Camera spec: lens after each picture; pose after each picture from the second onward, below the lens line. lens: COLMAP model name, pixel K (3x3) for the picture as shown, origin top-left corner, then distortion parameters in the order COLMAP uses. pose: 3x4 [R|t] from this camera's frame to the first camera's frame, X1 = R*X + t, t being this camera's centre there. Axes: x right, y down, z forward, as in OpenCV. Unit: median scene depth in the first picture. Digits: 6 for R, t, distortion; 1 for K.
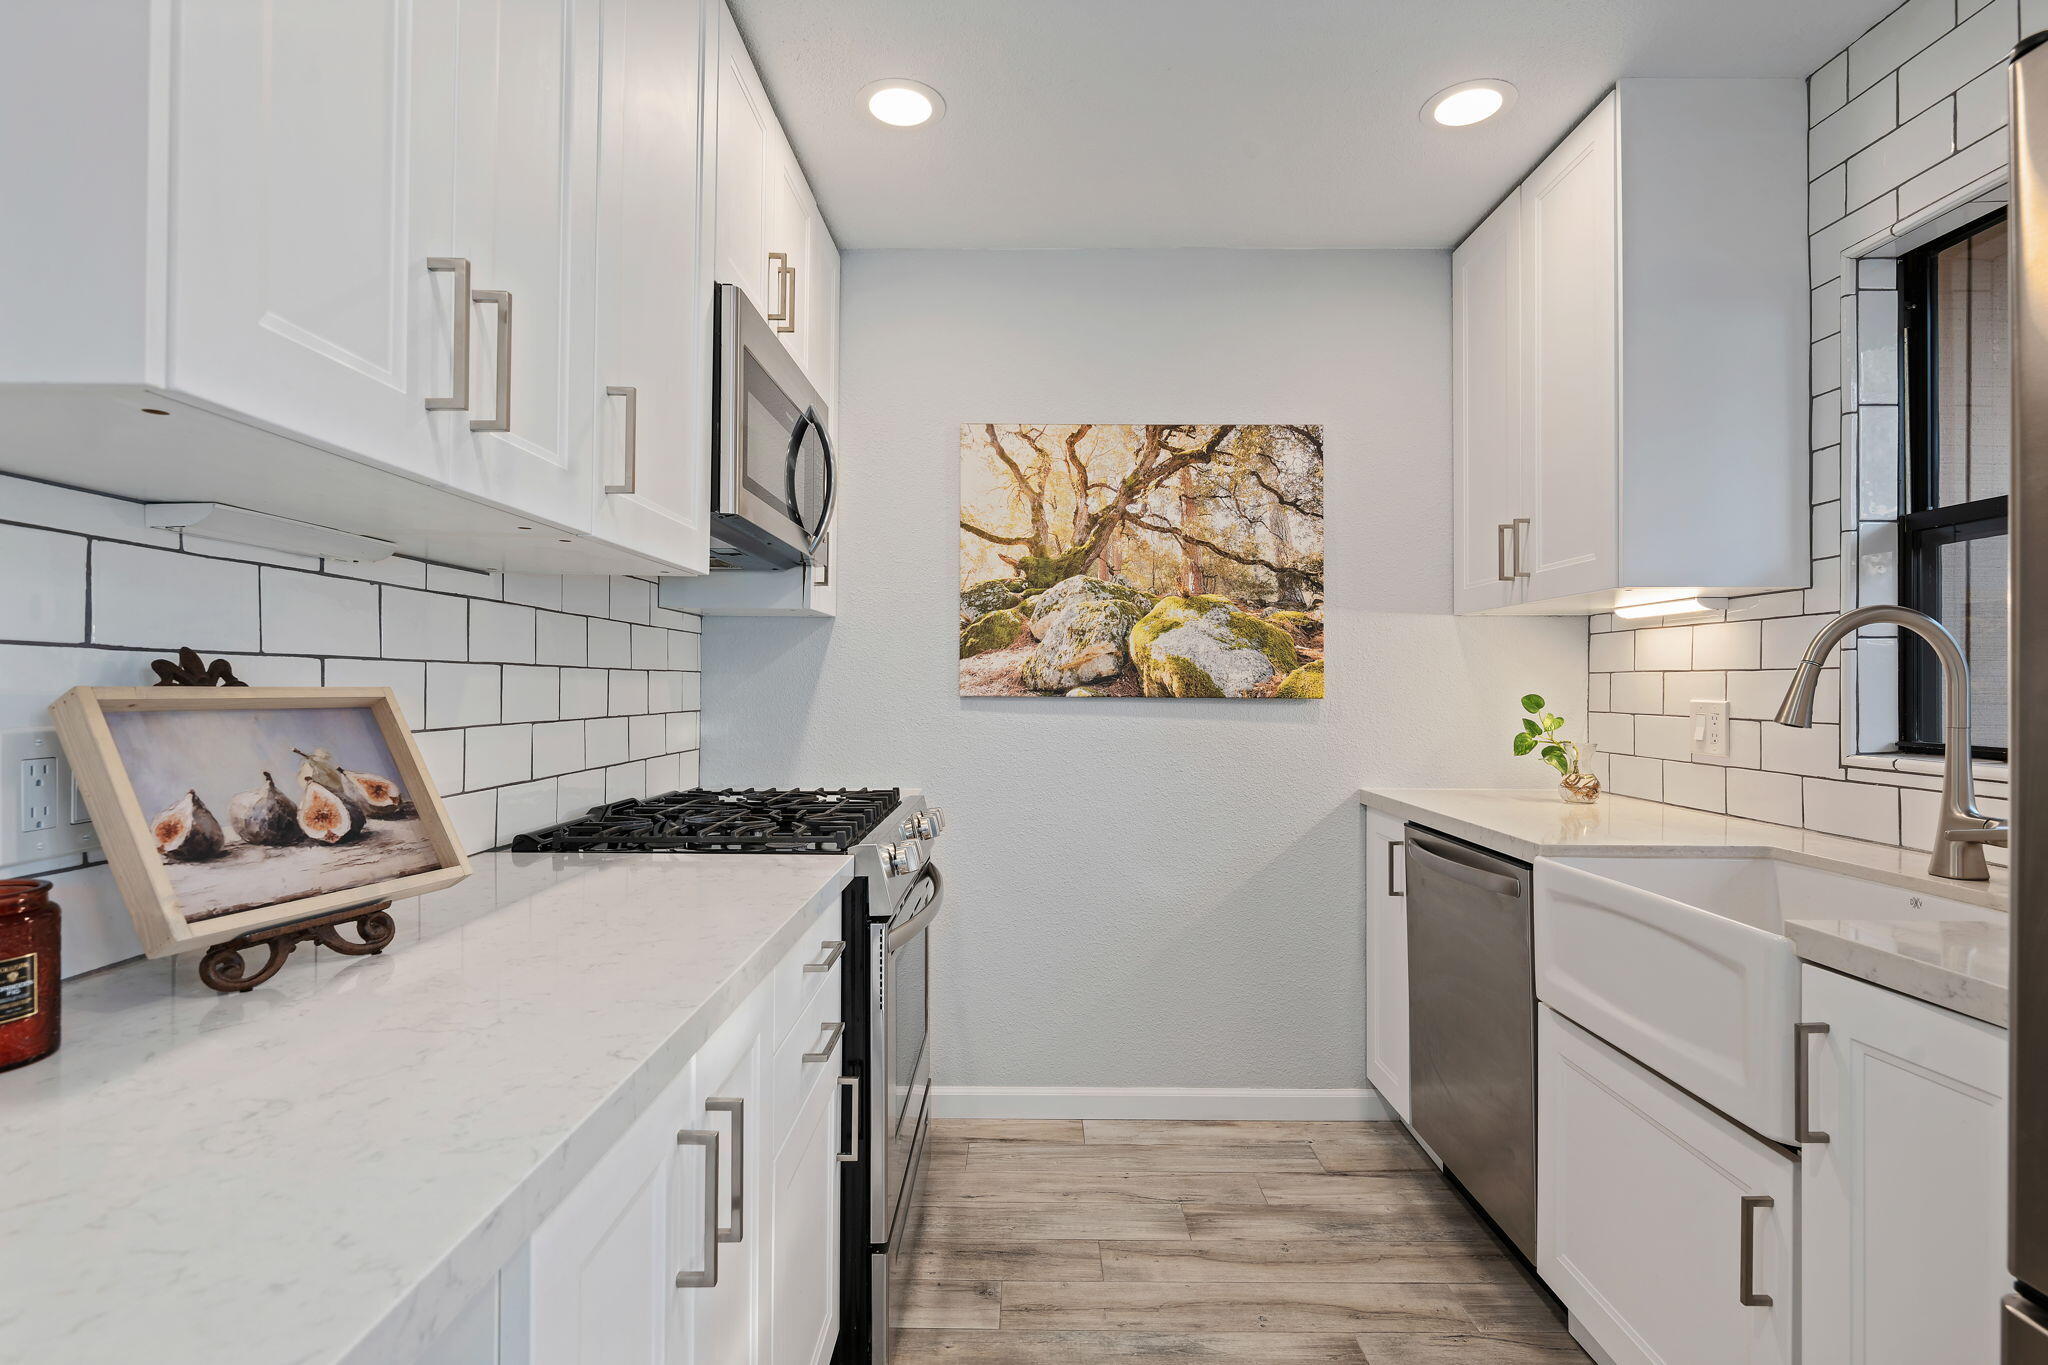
lens RADIAL K [[982.0, 0, 1022.1], [0, 982.0, 678.5], [0, 0, 1]] dist [0.005503, -0.007149]
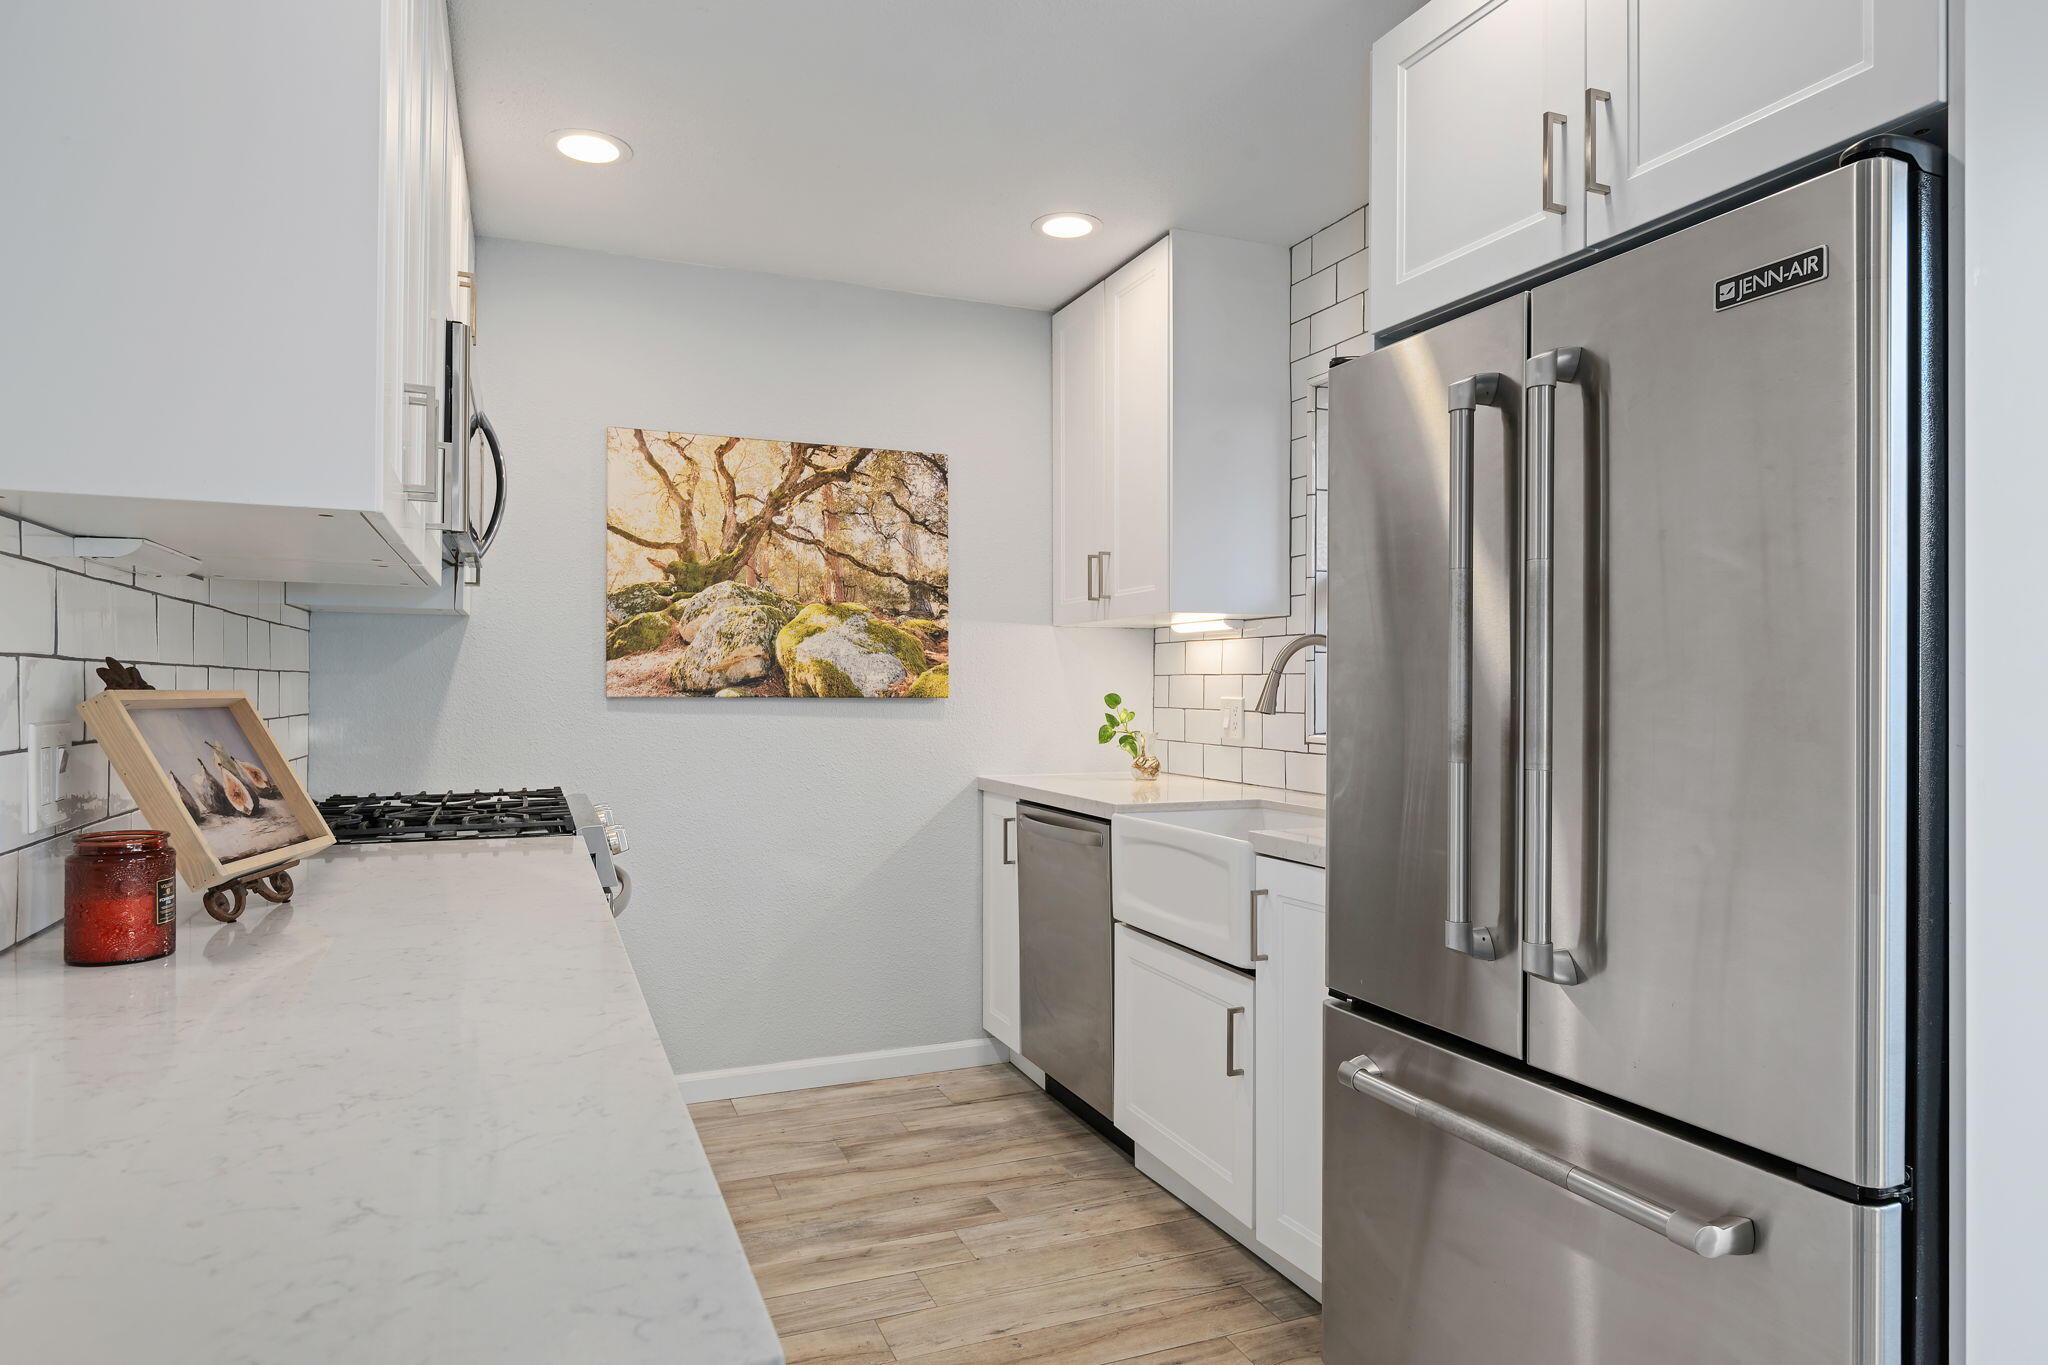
lens RADIAL K [[1196.0, 0, 1030.4], [0, 1196.0, 683.1], [0, 0, 1]] dist [0.001306, -0.001120]
pose [[0.918095, -0.000287, 0.396360, -0.151431], [-0.002072, 0.999983, 0.005525, -0.003967], [-0.396354, -0.005893, 0.918079, -0.300169]]
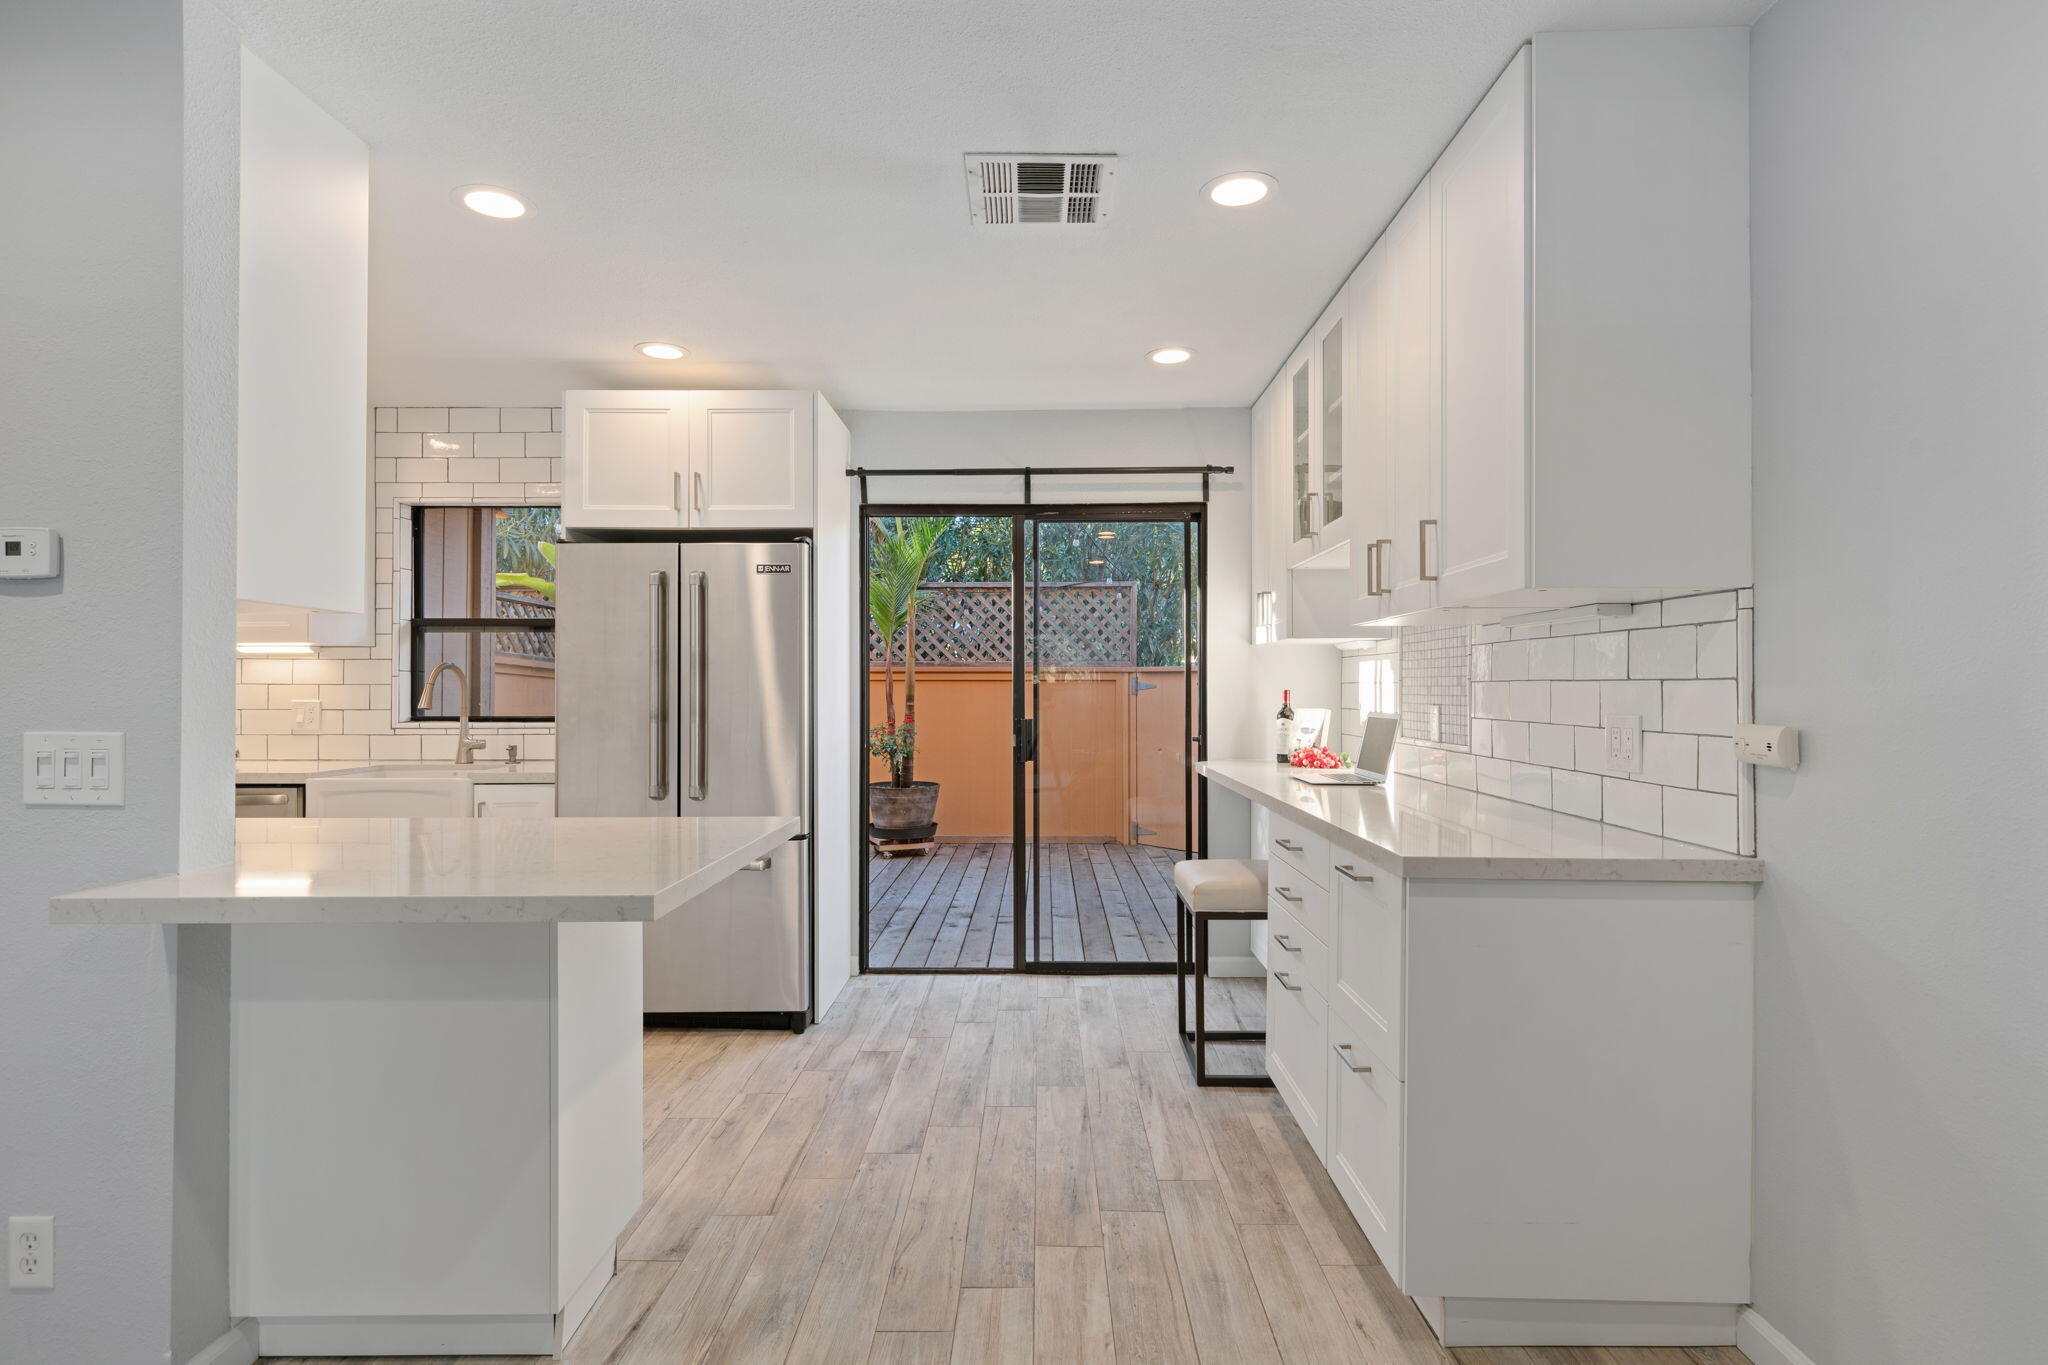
lens RADIAL K [[999.8, 0, 1057.5], [0, 999.8, 685.8], [0, 0, 1]] dist [-0.000623, -0.001158]
pose [[-0.015508, -0.003304, 0.999874, -1.015428], [-0.006413, 0.999974, 0.003205, -0.017298], [-0.999859, -0.006363, -0.015529, -0.330434]]
